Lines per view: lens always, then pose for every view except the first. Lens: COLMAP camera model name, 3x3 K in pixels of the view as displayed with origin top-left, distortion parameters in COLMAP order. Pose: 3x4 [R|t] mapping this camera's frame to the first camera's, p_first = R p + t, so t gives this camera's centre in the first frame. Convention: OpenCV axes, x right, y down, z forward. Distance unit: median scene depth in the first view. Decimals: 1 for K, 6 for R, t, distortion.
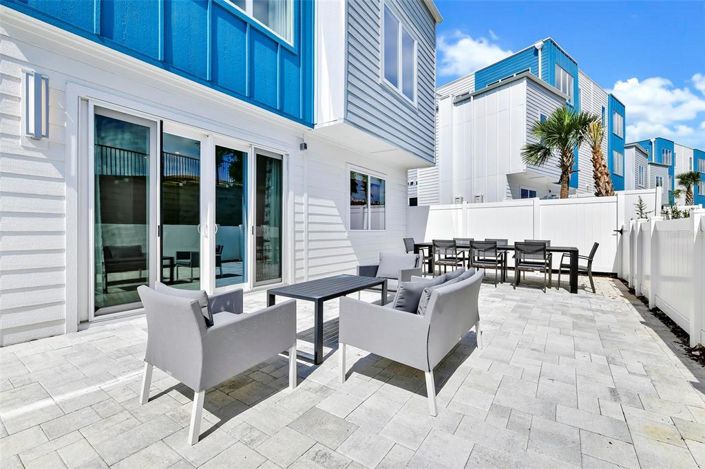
lens RADIAL K [[307.7, 0, 356.0], [0, 307.7, 231.5], [0, 0, 1]] dist [-0.000080, -0.000113]
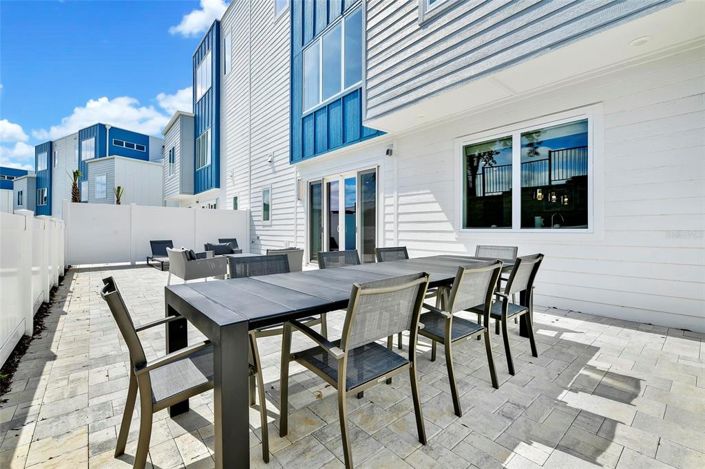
lens RADIAL K [[305.3, 0, 355.1], [0, 305.3, 230.6], [0, 0, 1]] dist [-0.000797, -0.004343]
pose [[-0.249486, -0.000605, -0.968378, 1.197194], [-0.007795, 0.999969, 0.001384, -0.001897], [0.968347, 0.007894, -0.249483, 1.539767]]
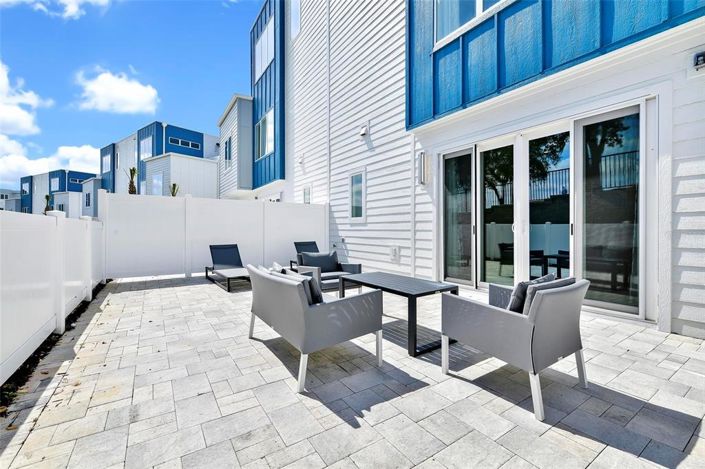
lens RADIAL K [[305.3, 0, 355.1], [0, 305.3, 230.6], [0, 0, 1]] dist [-0.000797, -0.004343]
pose [[-0.373044, 0.001826, -0.927812, 0.653300], [-0.005186, 0.999978, 0.004053, -0.001430], [0.927799, 0.006323, -0.373027, 0.884286]]
